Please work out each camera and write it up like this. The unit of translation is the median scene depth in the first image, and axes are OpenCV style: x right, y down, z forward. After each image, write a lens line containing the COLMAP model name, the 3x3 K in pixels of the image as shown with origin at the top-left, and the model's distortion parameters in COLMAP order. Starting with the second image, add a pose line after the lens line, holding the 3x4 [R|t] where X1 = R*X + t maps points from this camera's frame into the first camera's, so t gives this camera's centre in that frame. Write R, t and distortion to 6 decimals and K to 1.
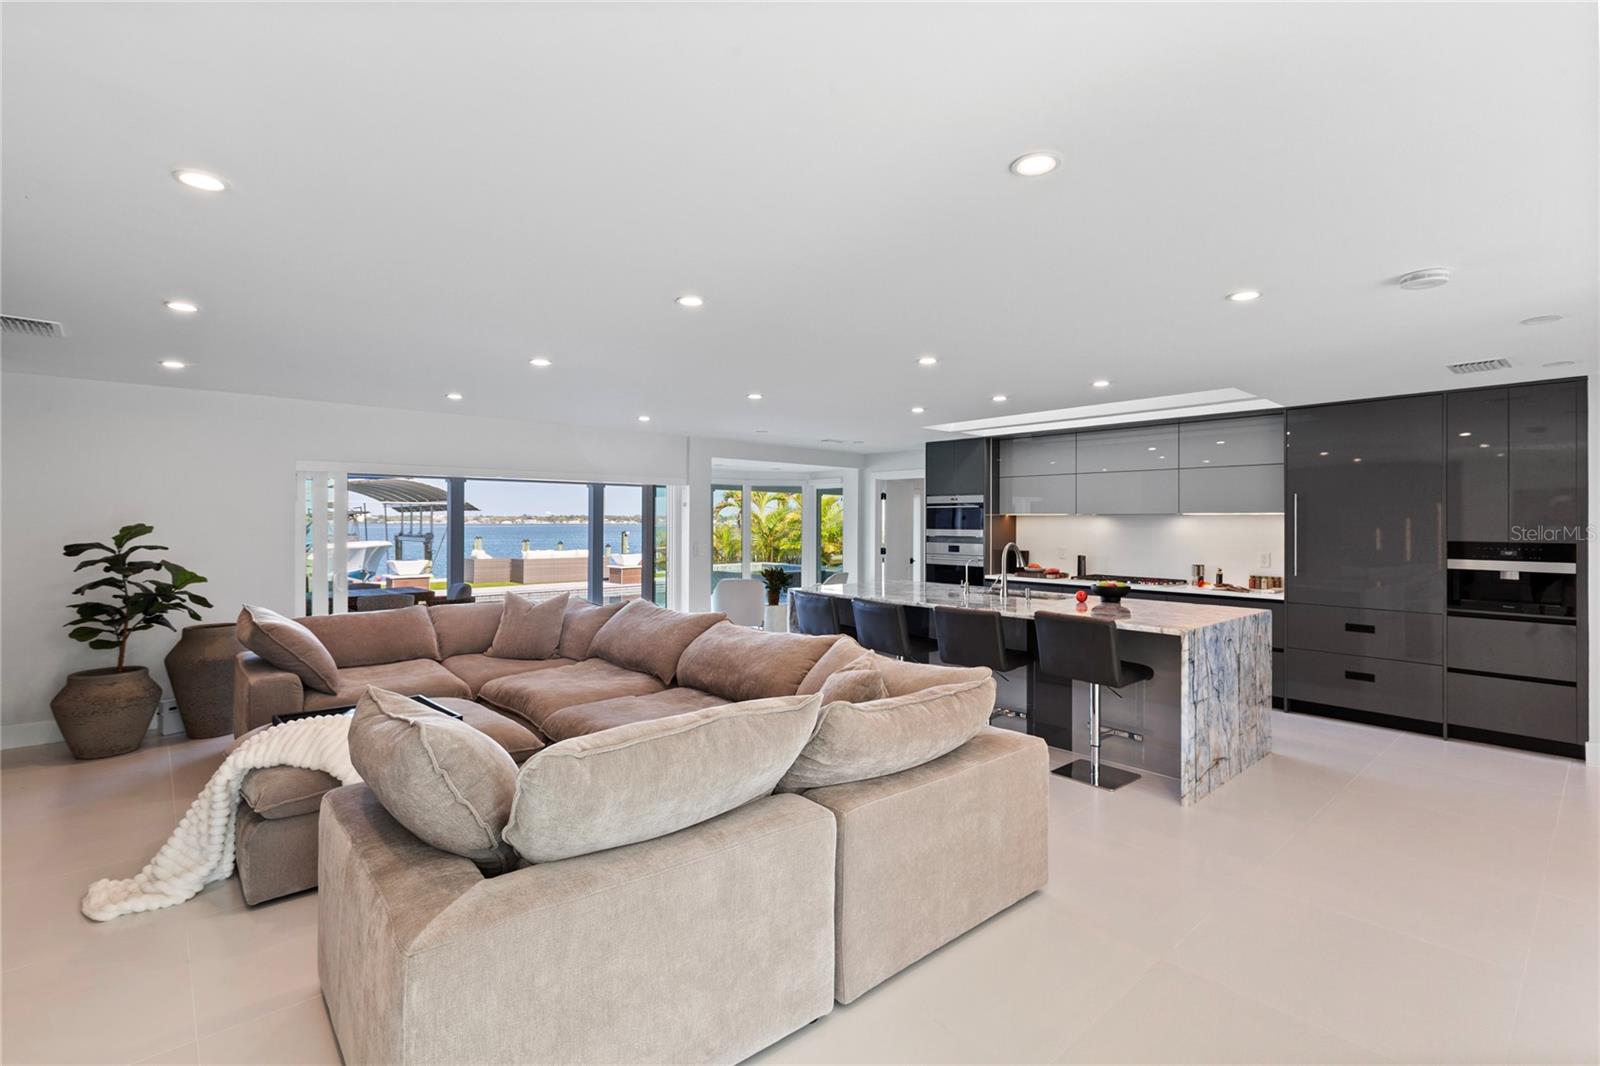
lens RADIAL K [[726.3, 0, 790.9], [0, 726.3, 517.6], [0, 0, 1]] dist [0.003016, 0.000929]
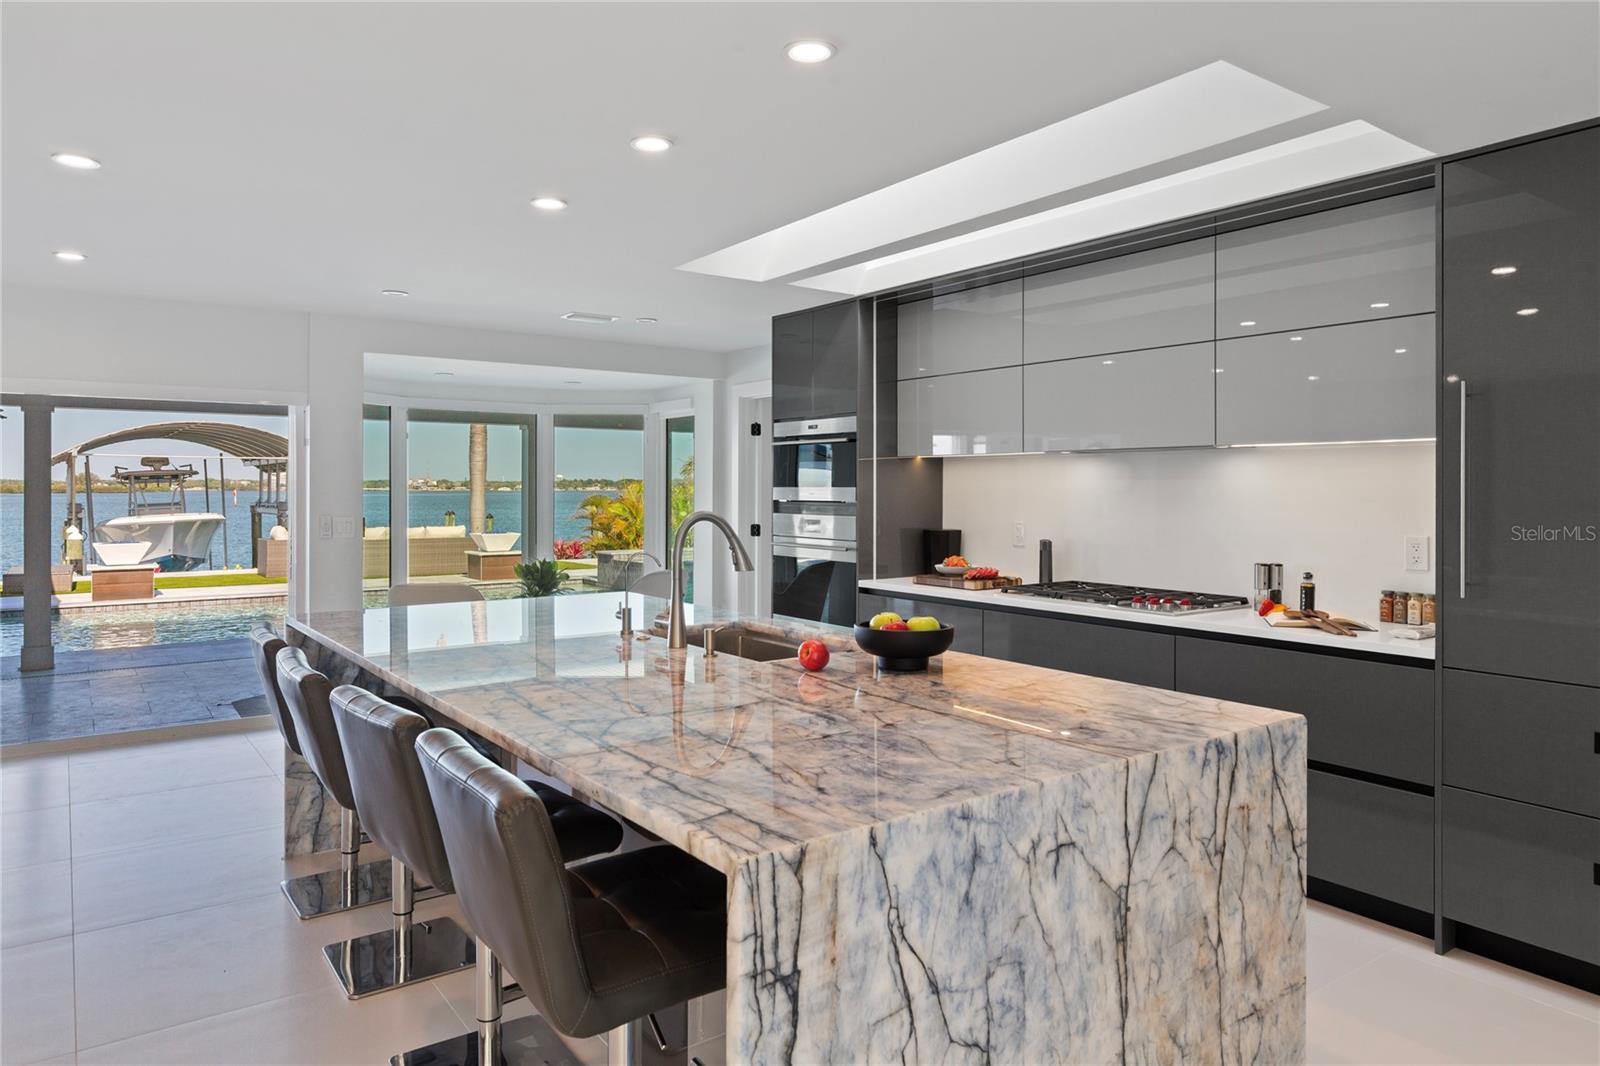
lens RADIAL K [[1010.8, 0, 799.7], [0, 1010.8, 515.1], [0, 0, 1]] dist [0.007887, 0.001988]
pose [[0.995980, -0.002772, -0.089536, 0.288782], [0.006022, 0.999332, 0.036047, 0.010313], [0.089376, -0.036441, 0.995331, 0.319621]]
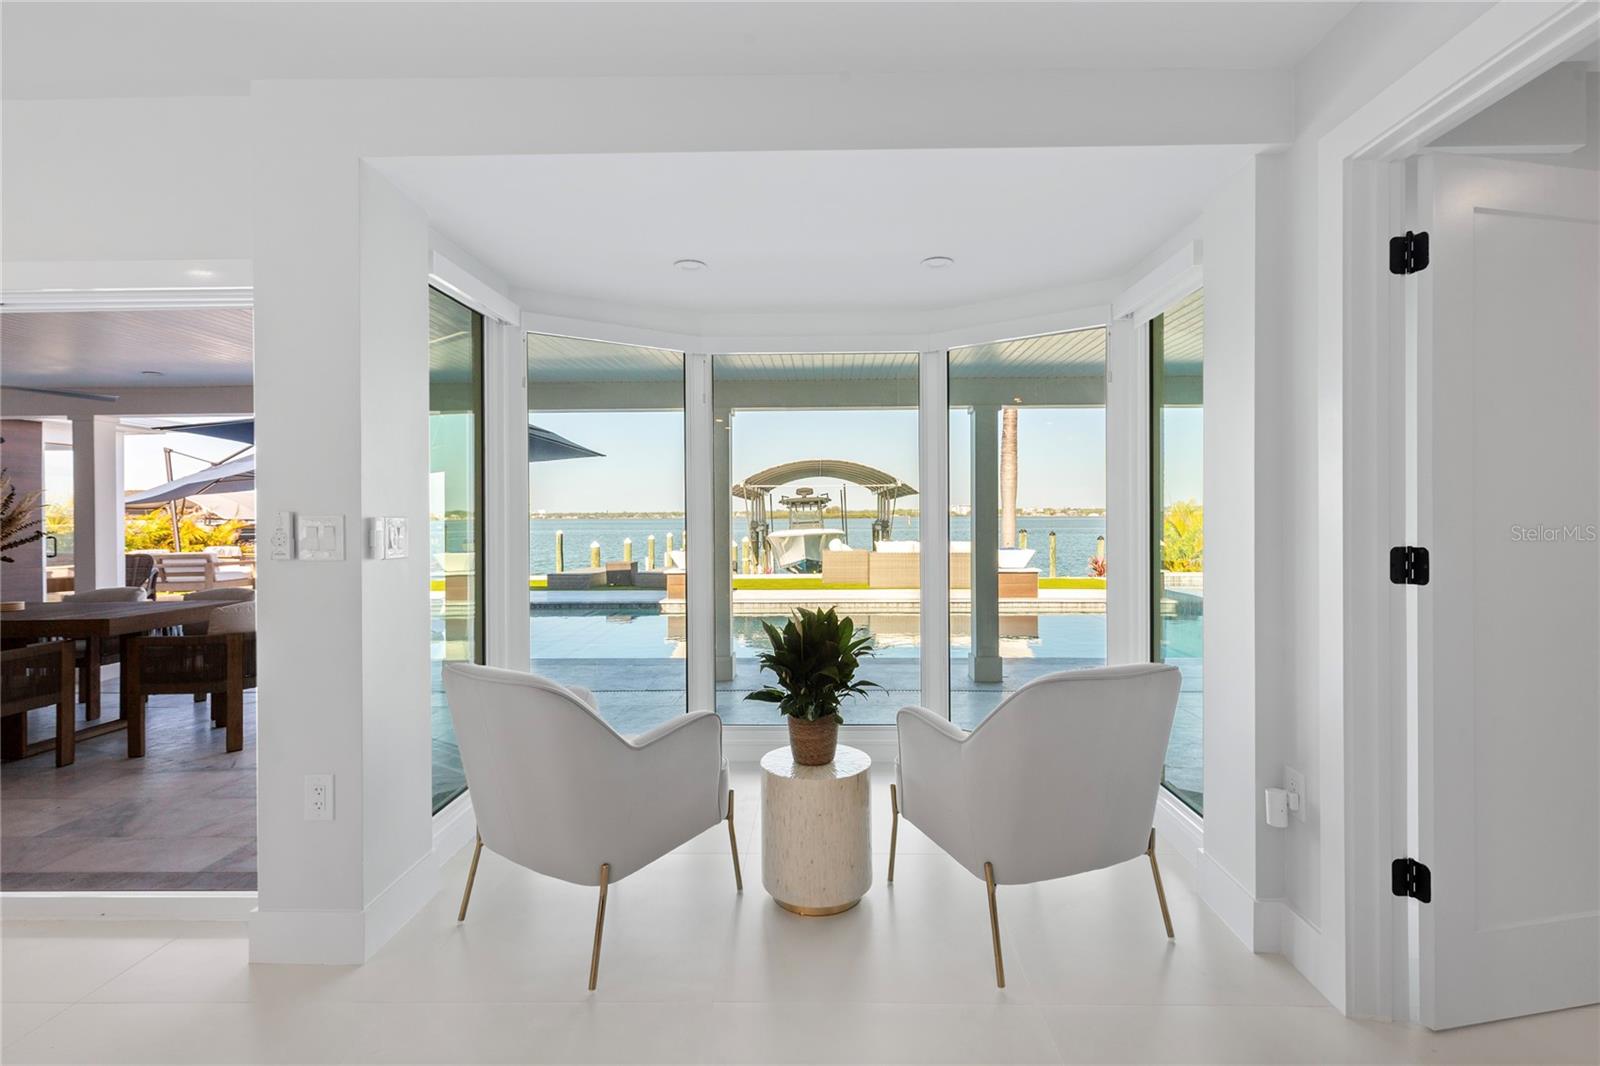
lens RADIAL K [[736.3, 0, 802.2], [0, 736.3, 518.7], [0, 0, 1]] dist [0.003418, 0.000703]
pose [[0.731348, -0.006137, -0.681976, 0.174431], [0.015710, 0.999846, 0.007849, 0.041706], [0.681823, -0.016454, 0.731332, 1.013143]]
